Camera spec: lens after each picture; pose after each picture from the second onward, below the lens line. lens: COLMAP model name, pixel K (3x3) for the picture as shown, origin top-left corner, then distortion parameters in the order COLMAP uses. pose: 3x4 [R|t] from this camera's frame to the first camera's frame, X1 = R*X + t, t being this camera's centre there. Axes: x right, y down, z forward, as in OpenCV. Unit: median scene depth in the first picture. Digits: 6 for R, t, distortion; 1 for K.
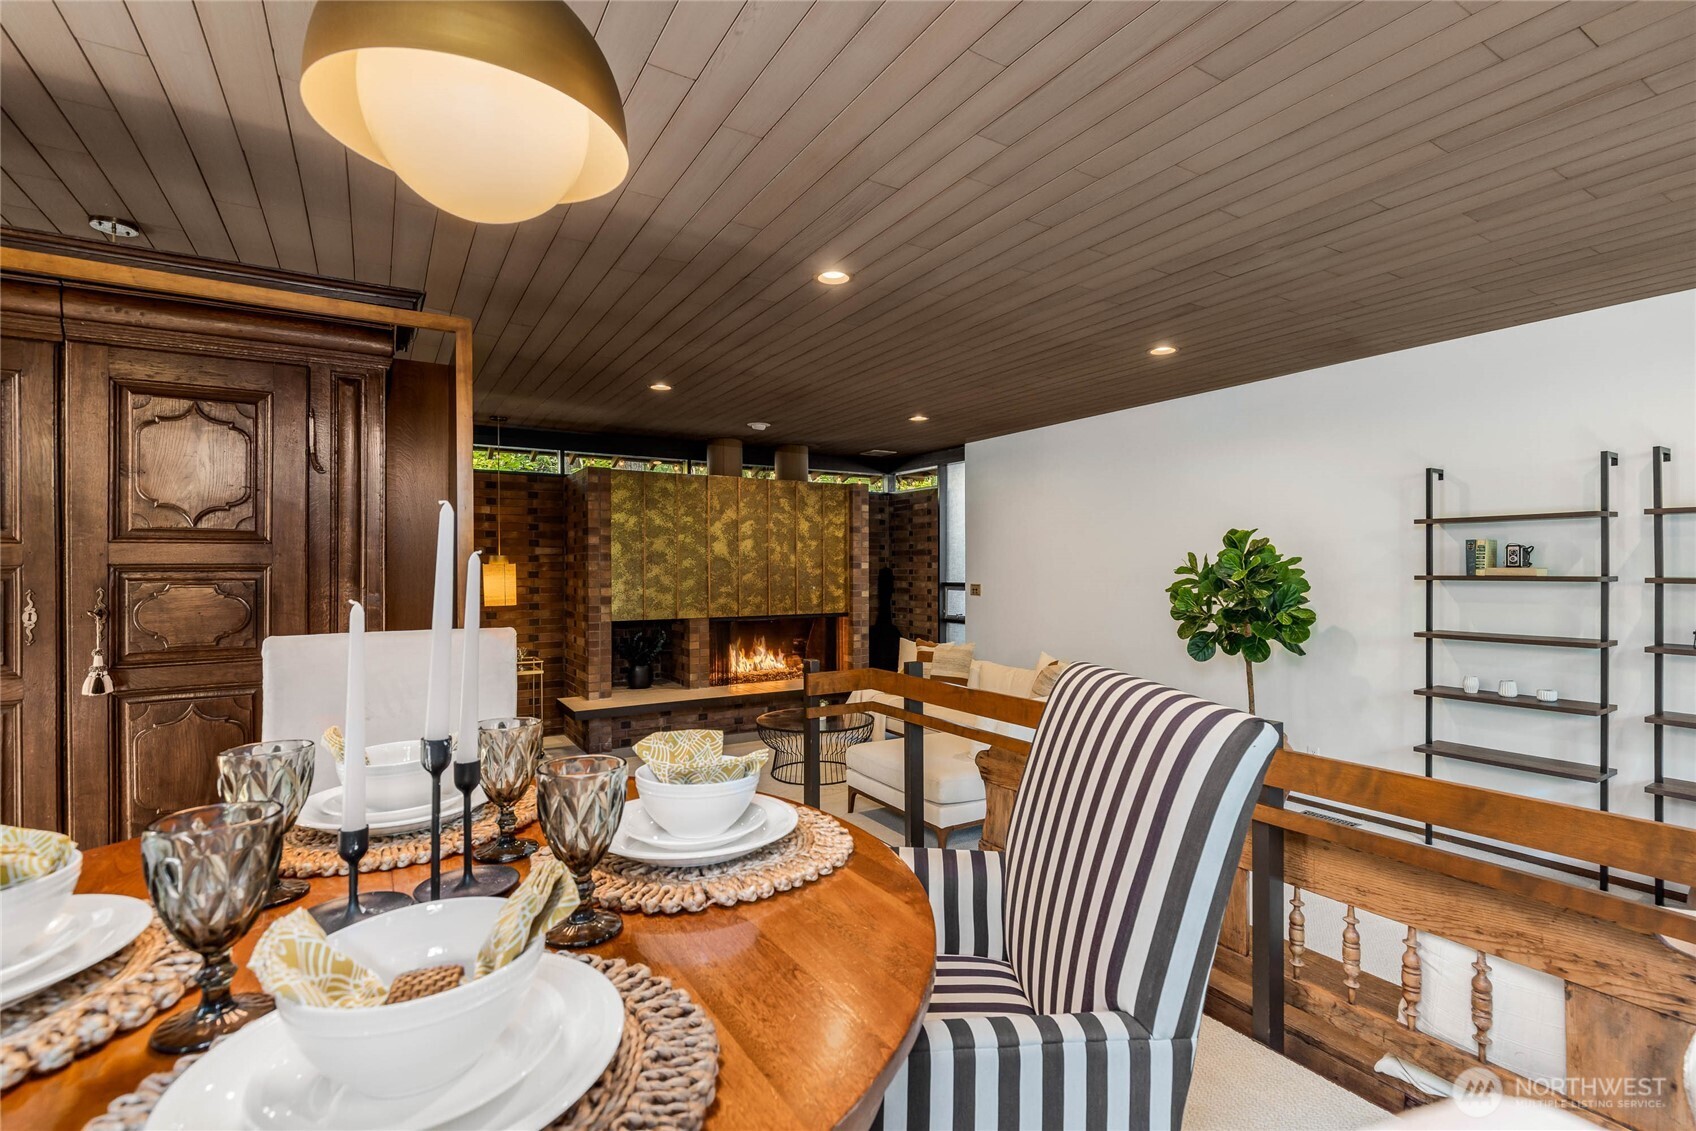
lens RADIAL K [[773.8, 0, 848.0], [0, 773.8, 565.5], [0, 0, 1]] dist [0.013326, 0.000082]
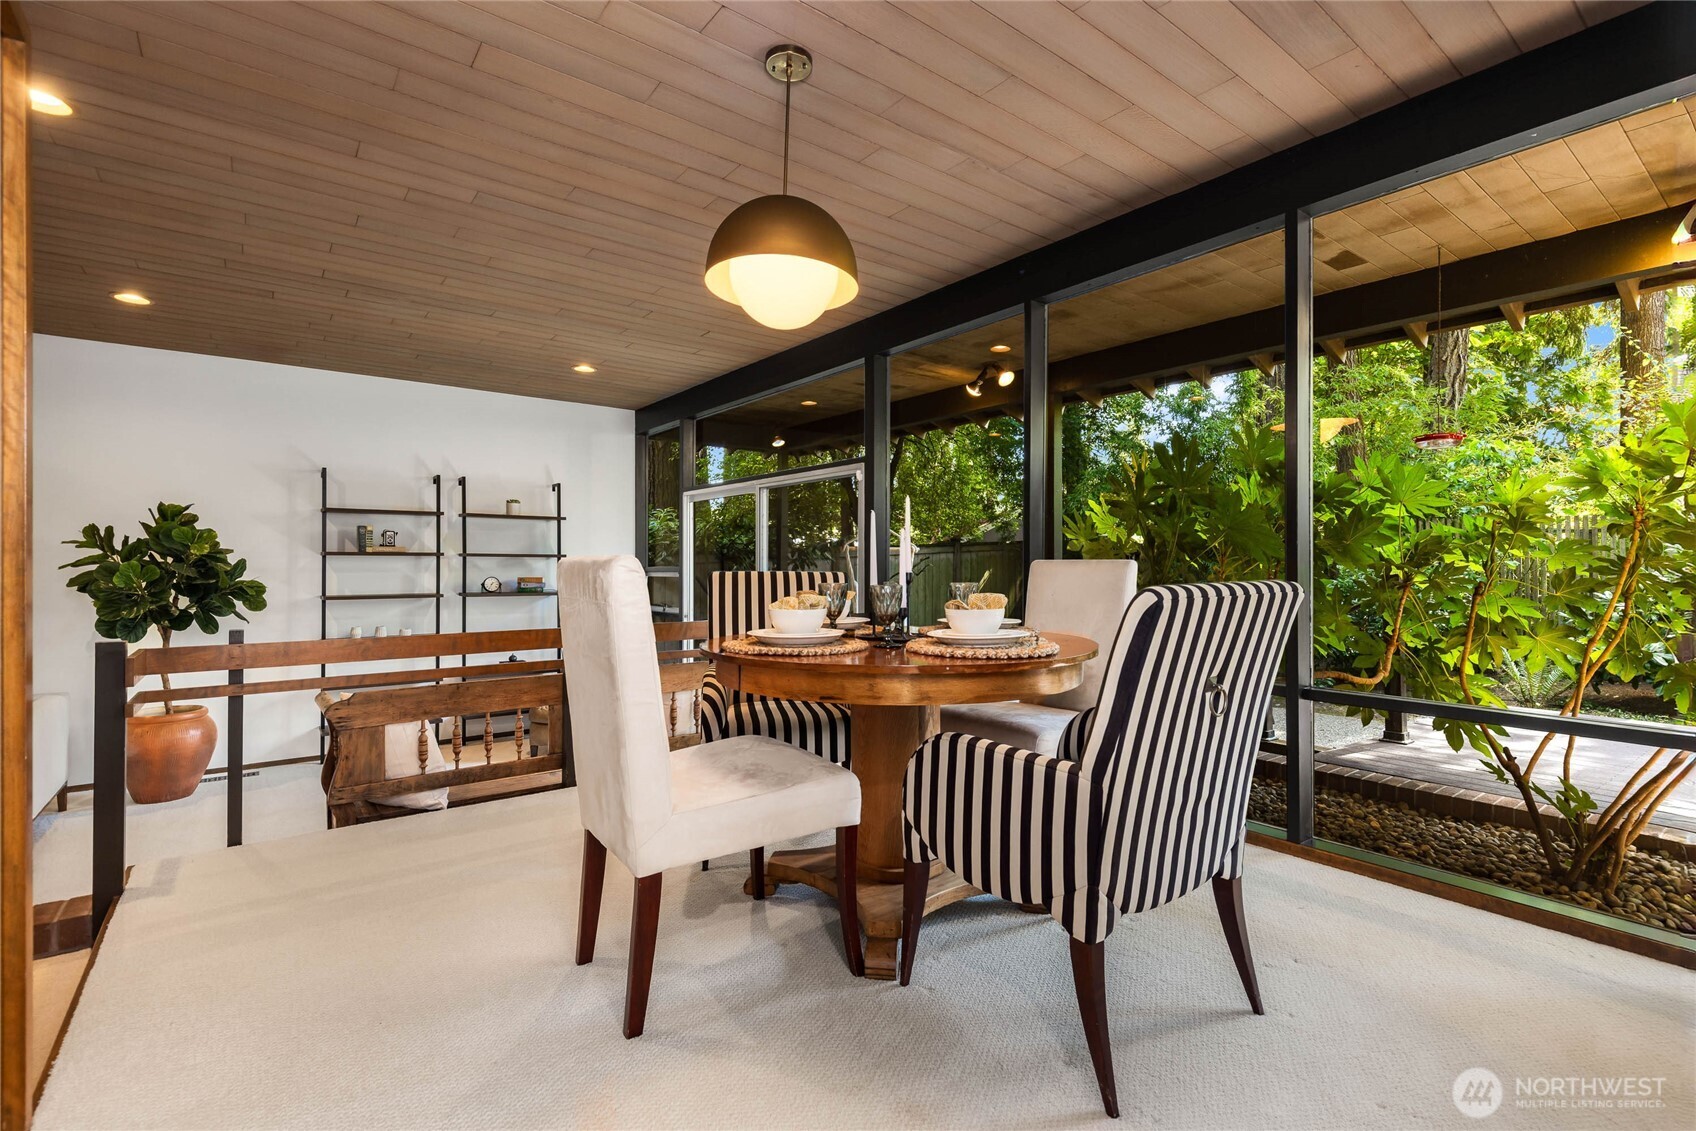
lens RADIAL K [[773.8, 0, 848.0], [0, 773.8, 565.5], [0, 0, 1]] dist [0.013326, 0.000082]
pose [[-0.090040, 0.001336, 0.995937, -0.737676], [0.000153, 0.999999, -0.001327, 0.044266], [-0.995938, 0.000032, -0.090040, 0.315993]]
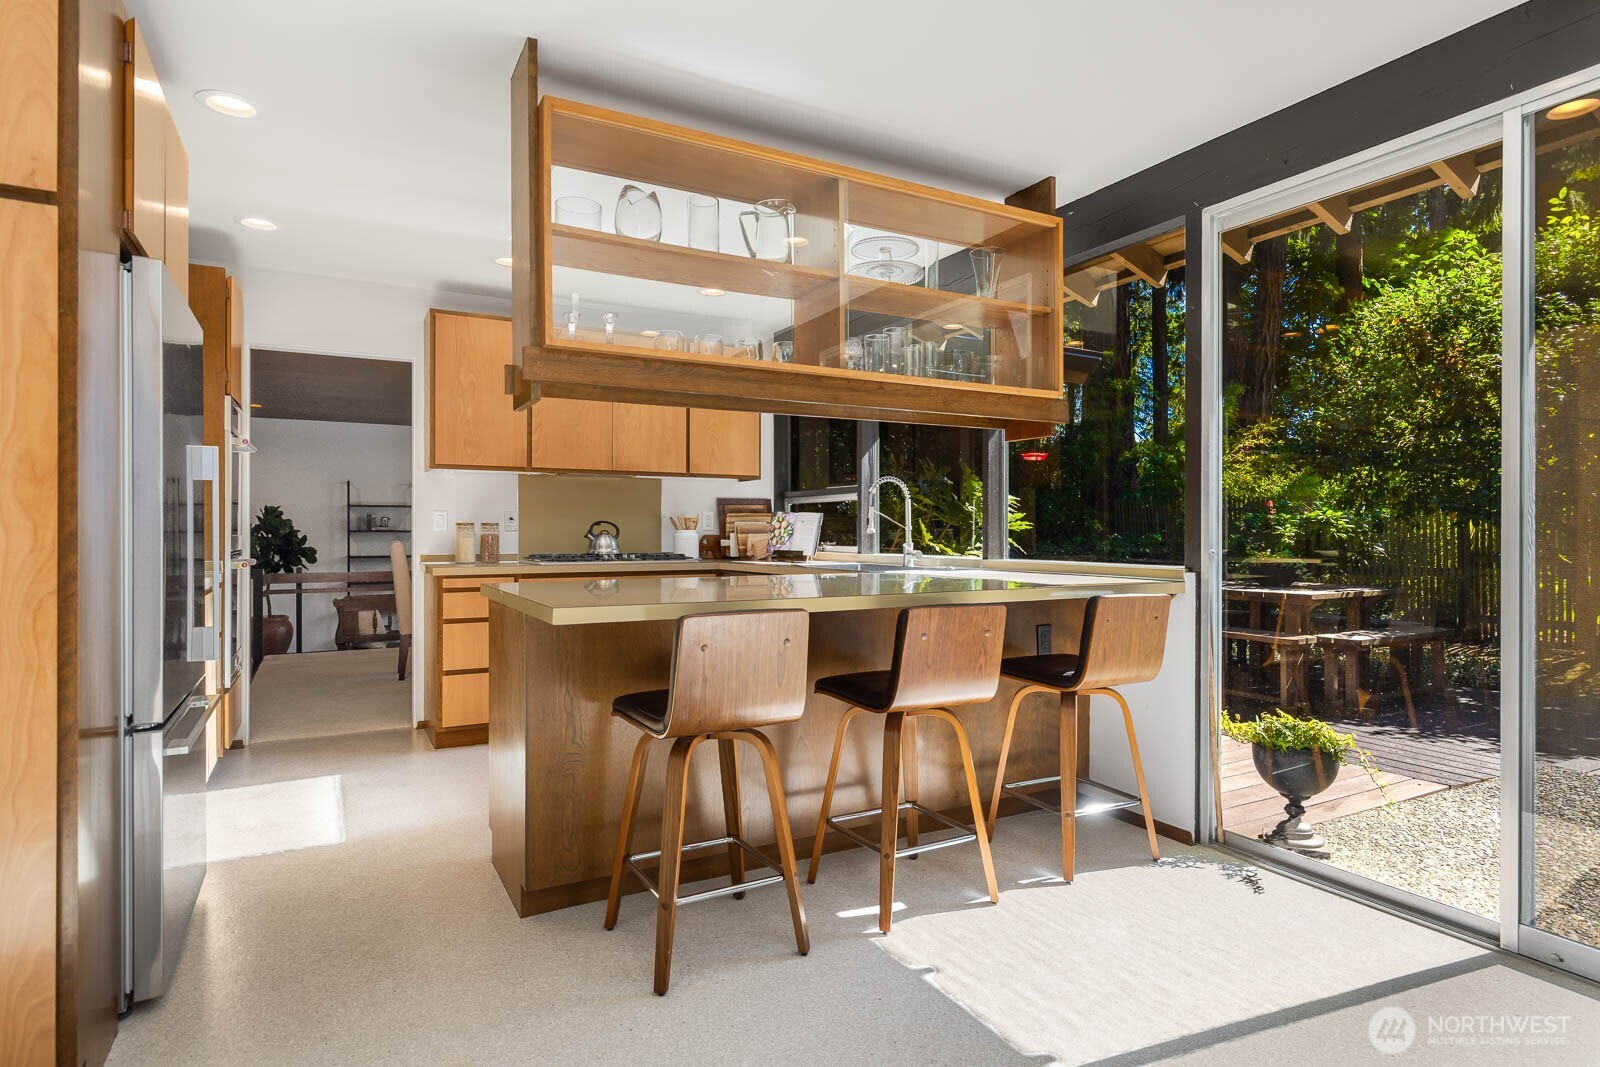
lens RADIAL K [[853.7, 0, 800.0], [0, 853.7, 533.5], [0, 0, 1]] dist [-0.000964, -0.001306]
pose [[0.055497, 0.000323, 0.998459, -1.922658], [0.003477, 0.999994, -0.000517, 0.032445], [-0.998453, 0.003500, 0.055496, -0.485534]]
